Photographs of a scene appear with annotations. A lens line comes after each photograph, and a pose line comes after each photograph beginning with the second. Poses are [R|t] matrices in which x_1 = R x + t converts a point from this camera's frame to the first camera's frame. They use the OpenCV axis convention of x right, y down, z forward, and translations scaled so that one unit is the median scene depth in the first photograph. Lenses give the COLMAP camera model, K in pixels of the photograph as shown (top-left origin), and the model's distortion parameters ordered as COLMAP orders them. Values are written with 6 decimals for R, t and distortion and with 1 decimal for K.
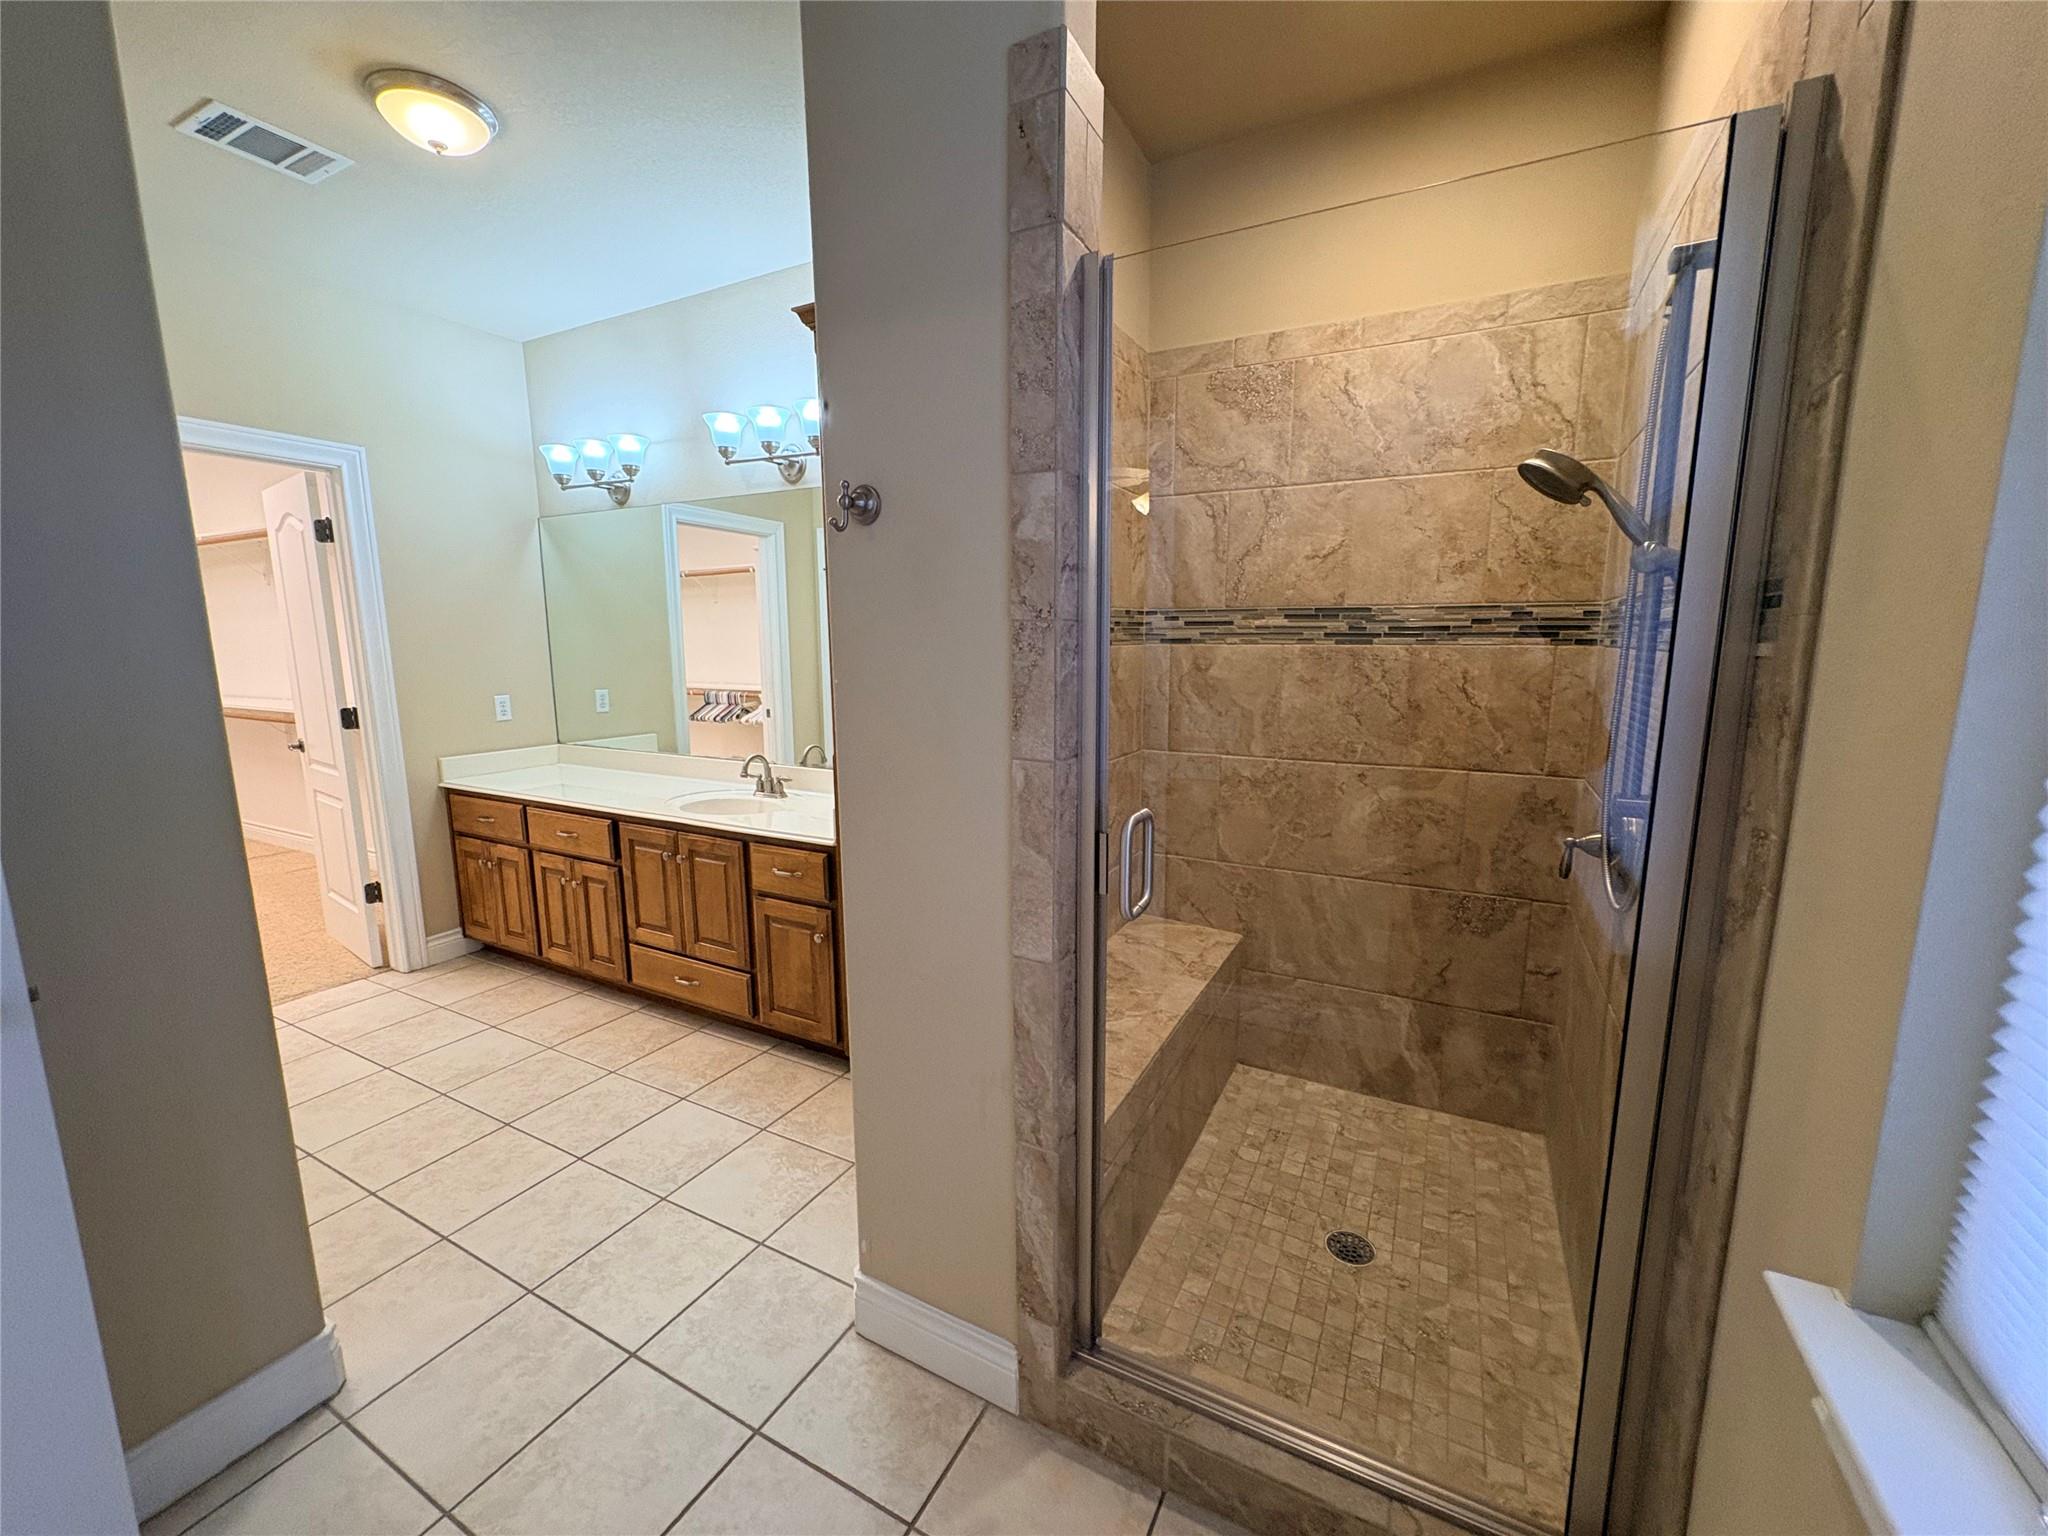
lens RADIAL K [[815.3, 0, 1026.9], [0, 815.3, 765.9], [0, 0, 1]] dist [0.001775, -0.000386]
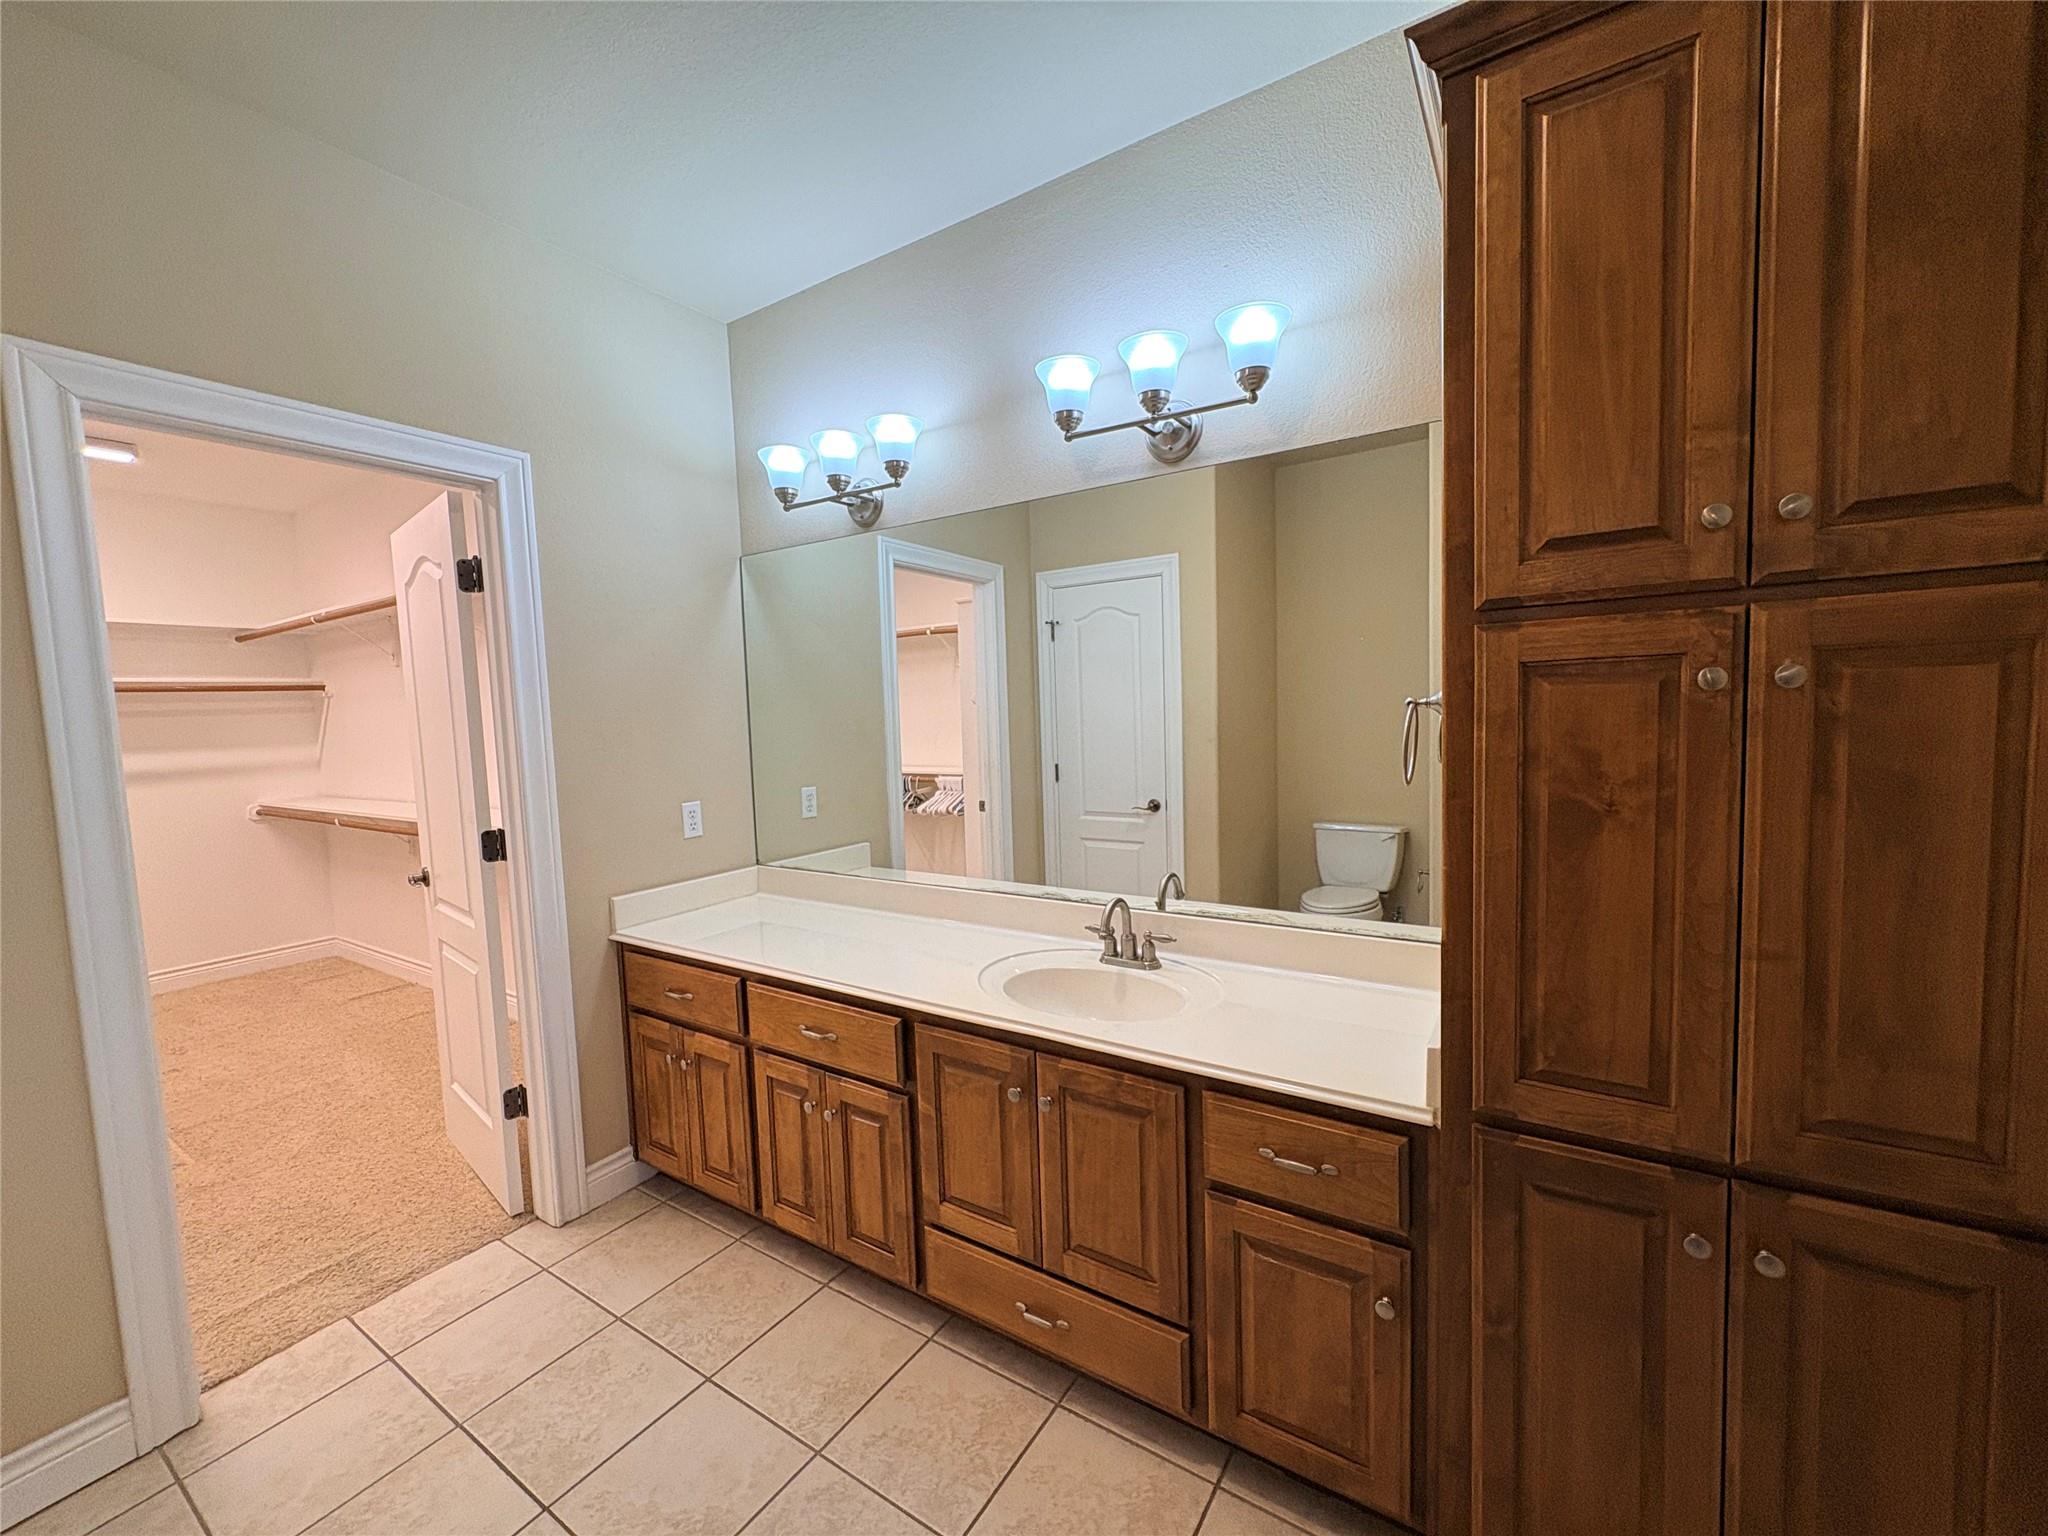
lens RADIAL K [[815.3, 0, 1020.2], [0, 815.3, 766.9], [0, 0, 1]] dist [0.001775, -0.000386]
pose [[0.995295, -0.024642, -0.093704, -0.334046], [0.016989, 0.996520, -0.081604, -0.062031], [0.095389, 0.079628, 0.992250, 0.368836]]
